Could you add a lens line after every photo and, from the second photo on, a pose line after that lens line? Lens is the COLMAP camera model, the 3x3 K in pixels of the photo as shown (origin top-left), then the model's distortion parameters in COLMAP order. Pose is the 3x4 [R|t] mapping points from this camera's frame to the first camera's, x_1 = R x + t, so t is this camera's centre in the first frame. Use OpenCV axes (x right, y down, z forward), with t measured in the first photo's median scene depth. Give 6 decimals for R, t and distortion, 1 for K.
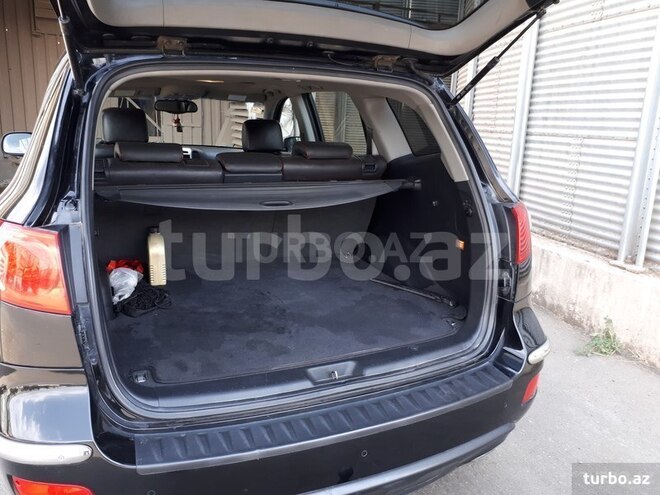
lens RADIAL K [[537.1, 0, 333.1], [0, 537.1, 246.1], [0, 0, 1]] dist [0.023350, -0.015898]
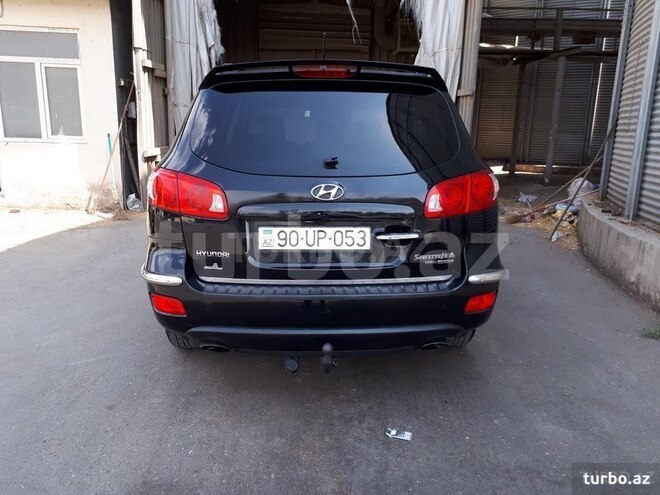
lens RADIAL K [[537.1, 0, 331.4], [0, 537.1, 245.7], [0, 0, 1]] dist [0.023350, -0.015898]
pose [[0.923176, 0.066254, -0.378624, 0.234158], [-0.074374, 0.997207, -0.006843, 0.066902], [0.377113, 0.034477, 0.925525, -0.182105]]
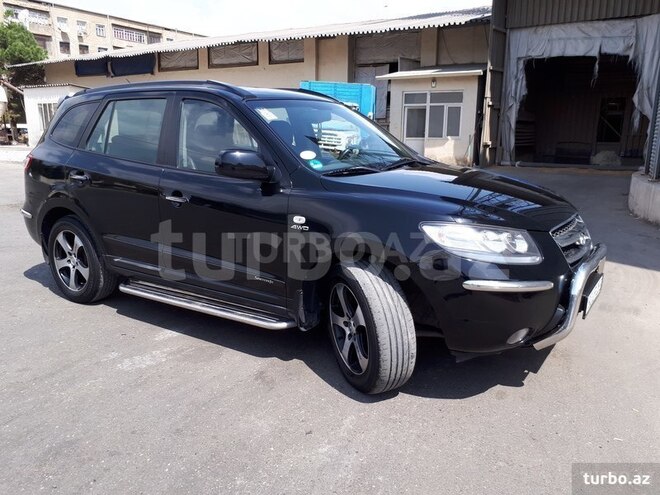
lens RADIAL K [[537.1, 0, 330.0], [0, 537.1, 246.8], [0, 0, 1]] dist [0.023350, -0.015898]
pose [[0.502448, 0.151491, -0.851233, 1.915944], [-0.191968, 0.979503, 0.061008, 0.526853], [0.843027, 0.132756, 0.521230, -1.720896]]
